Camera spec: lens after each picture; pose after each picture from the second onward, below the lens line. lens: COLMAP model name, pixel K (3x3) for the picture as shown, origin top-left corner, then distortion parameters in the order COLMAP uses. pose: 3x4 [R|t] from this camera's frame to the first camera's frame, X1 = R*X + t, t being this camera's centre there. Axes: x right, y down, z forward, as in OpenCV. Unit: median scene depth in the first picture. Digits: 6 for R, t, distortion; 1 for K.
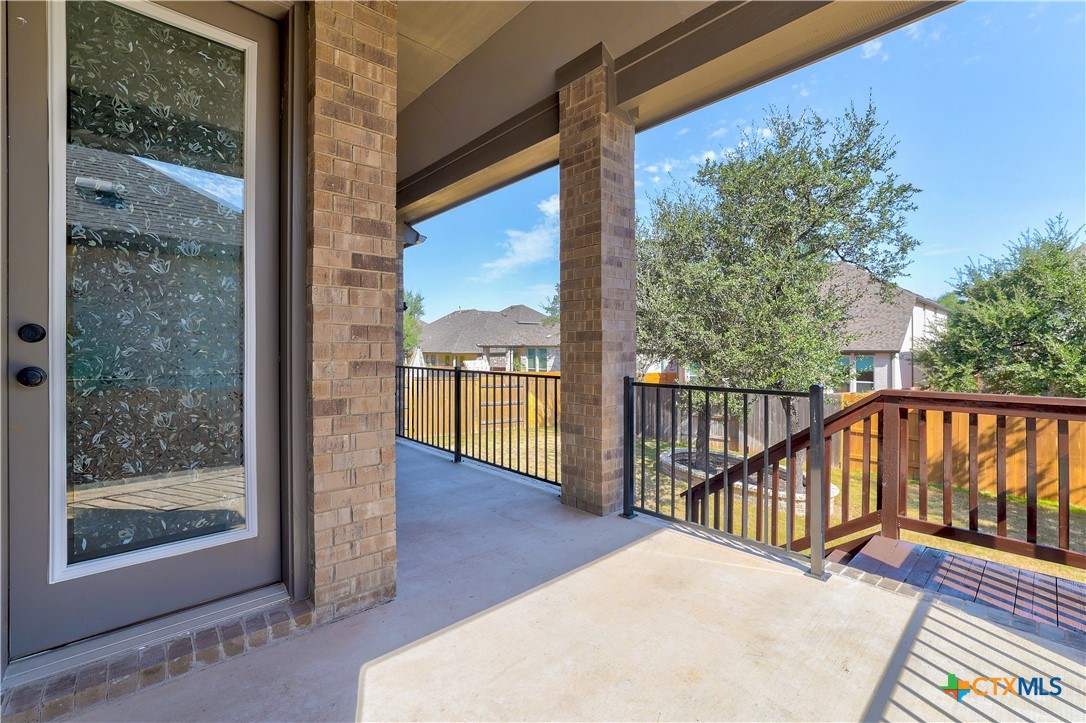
lens RADIAL K [[480.6, 0, 541.0], [0, 480.6, 355.8], [0, 0, 1]] dist [-0.024057, 0.000723]
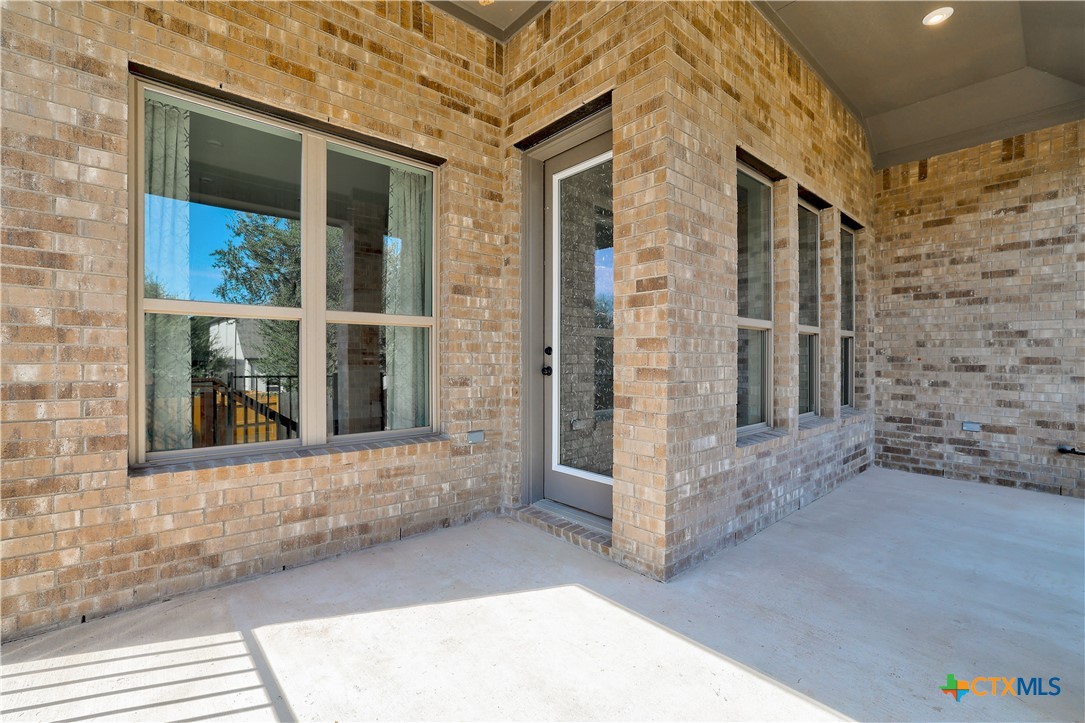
lens RADIAL K [[480.2, 0, 540.5], [0, 480.2, 355.8], [0, 0, 1]] dist [-0.024057, 0.000723]
pose [[-0.040385, 0.003255, -0.999179, 0.867861], [0.000743, 0.999995, 0.003227, -0.023771], [0.999184, -0.000613, -0.040388, 0.807056]]
